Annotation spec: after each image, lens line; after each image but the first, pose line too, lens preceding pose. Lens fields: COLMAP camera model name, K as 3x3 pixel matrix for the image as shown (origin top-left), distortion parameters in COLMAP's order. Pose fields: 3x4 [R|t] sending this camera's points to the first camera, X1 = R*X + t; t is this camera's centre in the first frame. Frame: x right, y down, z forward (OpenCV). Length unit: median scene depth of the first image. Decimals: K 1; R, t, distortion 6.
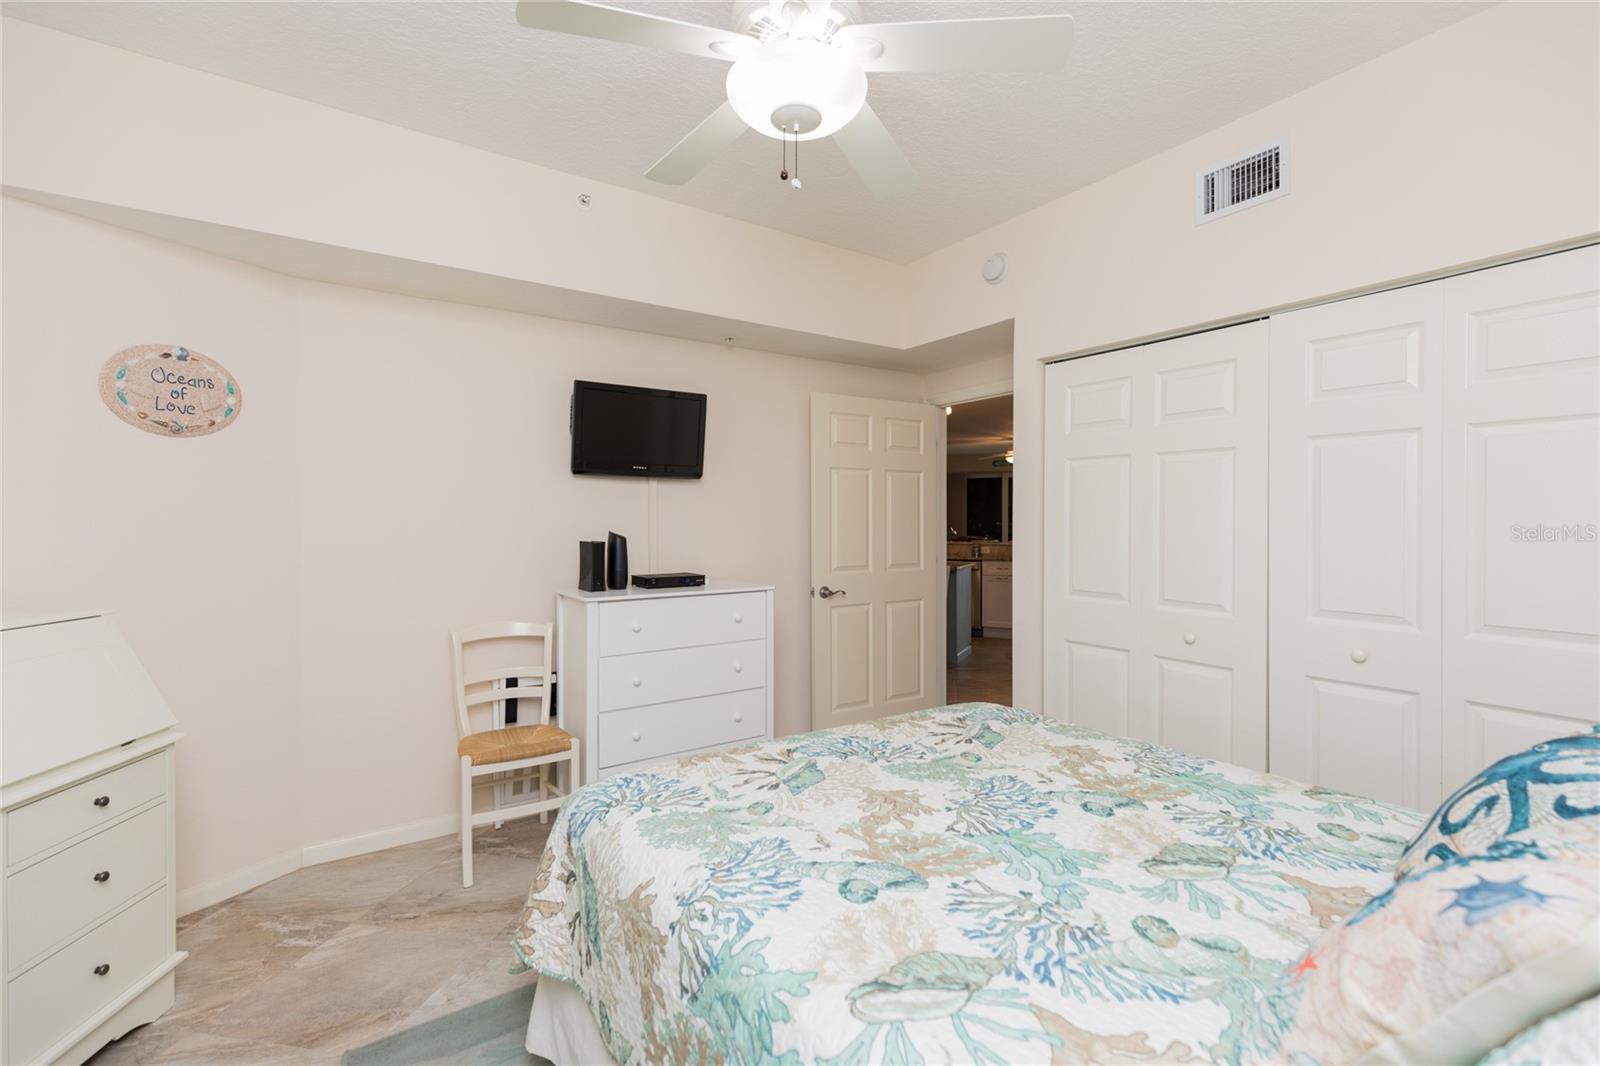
lens RADIAL K [[710.3, 0, 799.1], [0, 710.3, 570.4], [0, 0, 1]] dist [0.019563, -0.000244]
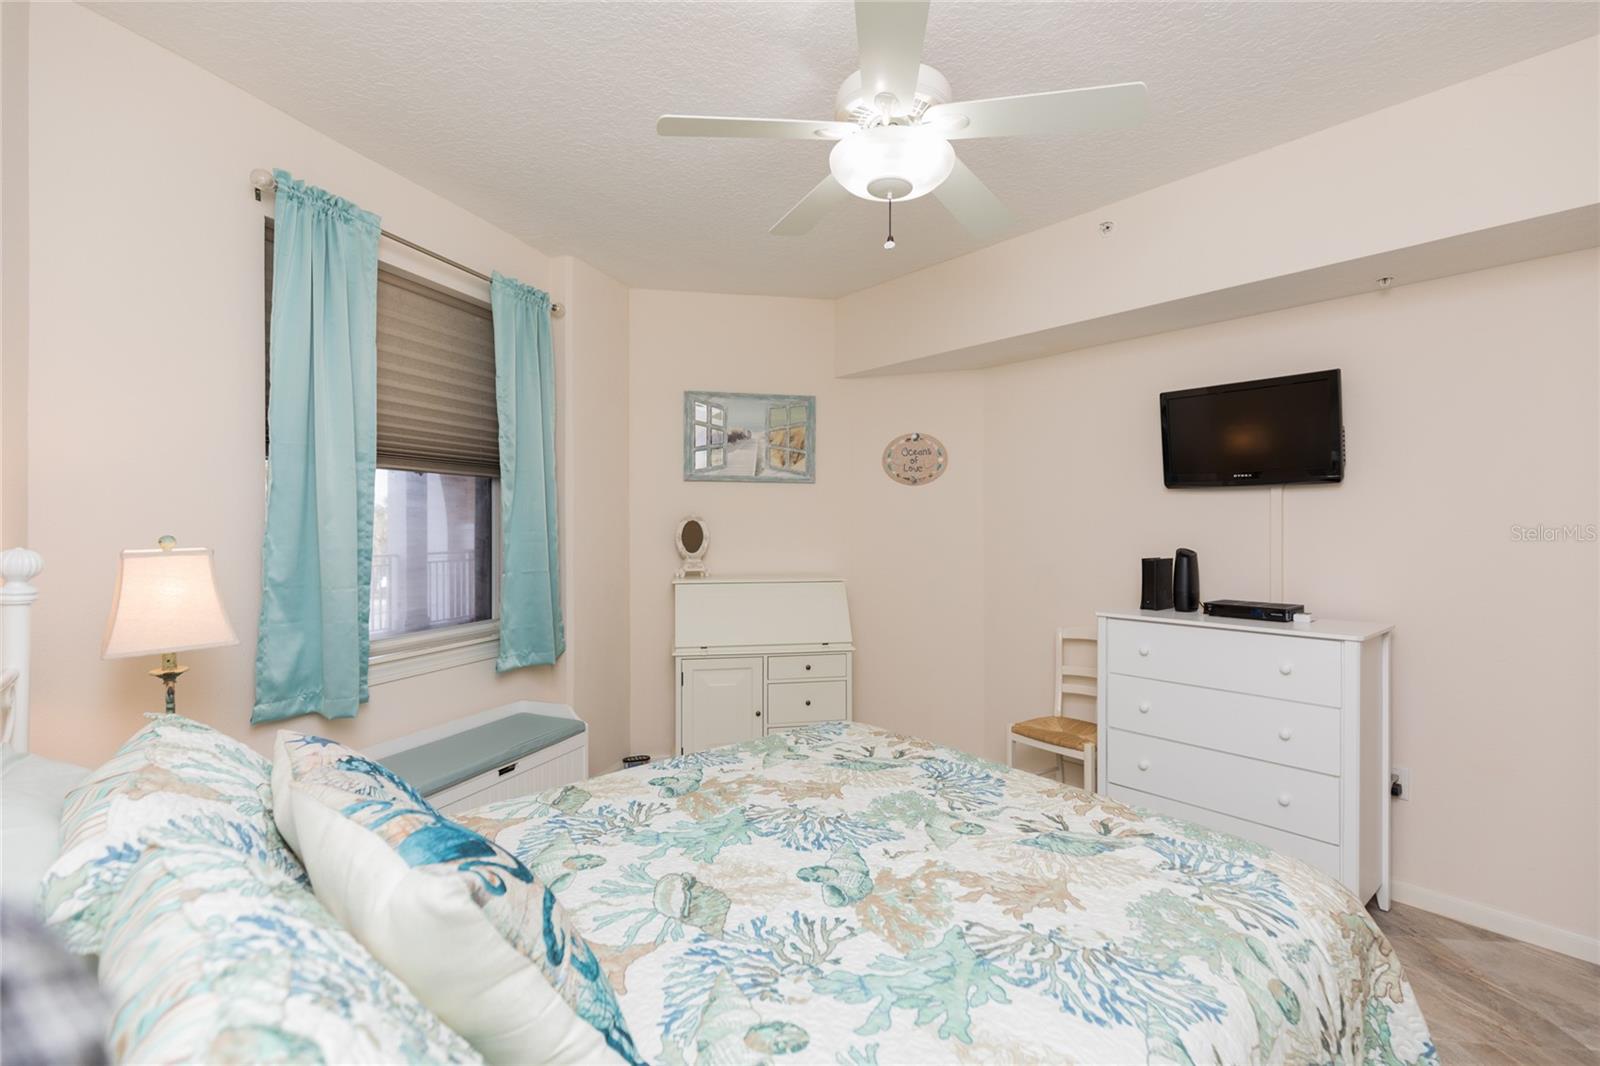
lens RADIAL K [[737.1, 0, 807.0], [0, 737.1, 531.6], [0, 0, 1]] dist [0.011235, -0.000370]
pose [[0.110501, 0.019927, -0.993676, 0.658510], [-0.056798, 0.998292, 0.013704, -0.064393], [0.992252, 0.054924, 0.111444, 0.424055]]
